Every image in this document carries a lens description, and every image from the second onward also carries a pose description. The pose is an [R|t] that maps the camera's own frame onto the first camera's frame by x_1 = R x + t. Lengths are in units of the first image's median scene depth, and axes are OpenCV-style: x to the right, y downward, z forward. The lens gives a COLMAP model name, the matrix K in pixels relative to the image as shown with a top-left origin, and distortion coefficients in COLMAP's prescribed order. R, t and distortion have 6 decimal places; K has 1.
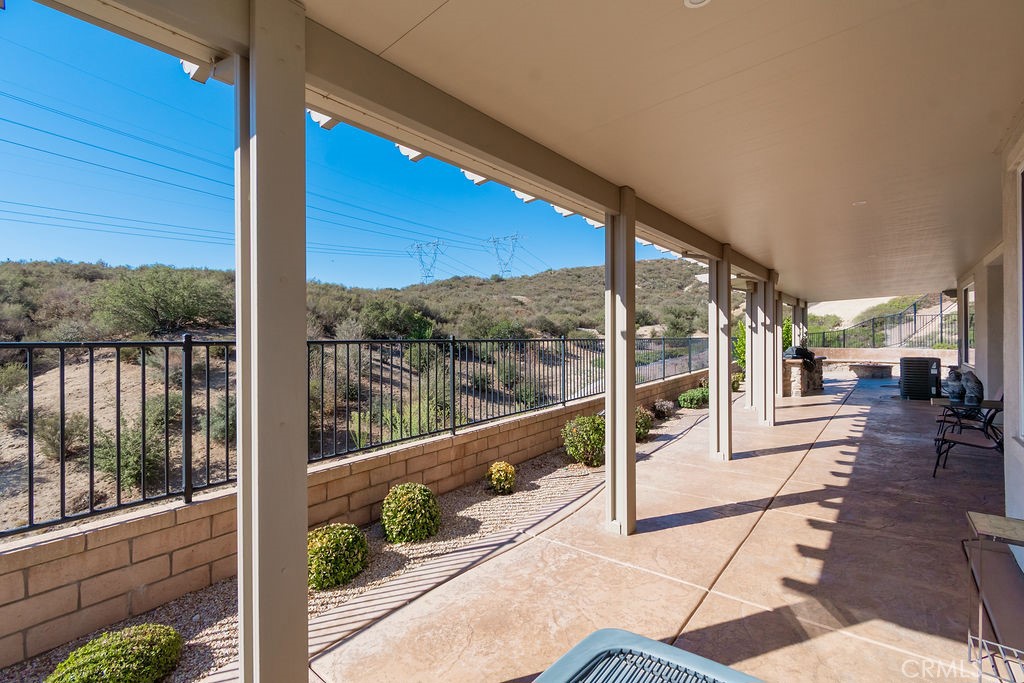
lens RADIAL K [[446.2, 0, 511.0], [0, 446.2, 339.6], [0, 0, 1]] dist [-0.010751, -0.001707]
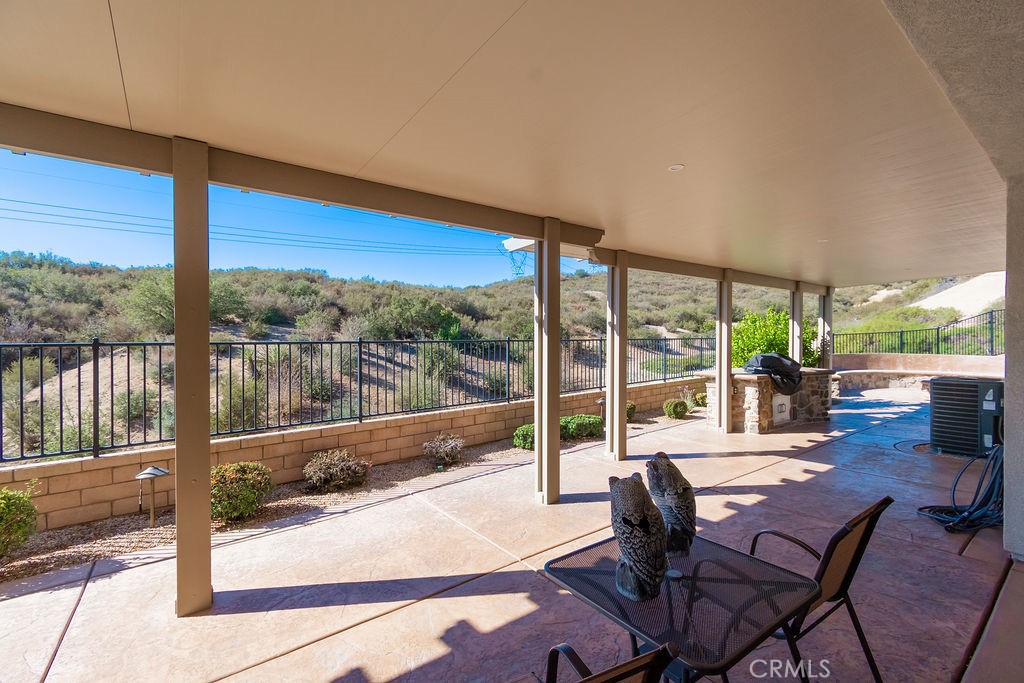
lens RADIAL K [[446.2, 0, 513.3], [0, 446.2, 339.7], [0, 0, 1]] dist [-0.010751, -0.001707]
pose [[0.975526, 0.009069, -0.219696, 0.203961], [-0.007677, 0.999945, 0.007187, -0.002506], [0.219749, -0.005324, 0.975542, 0.143696]]
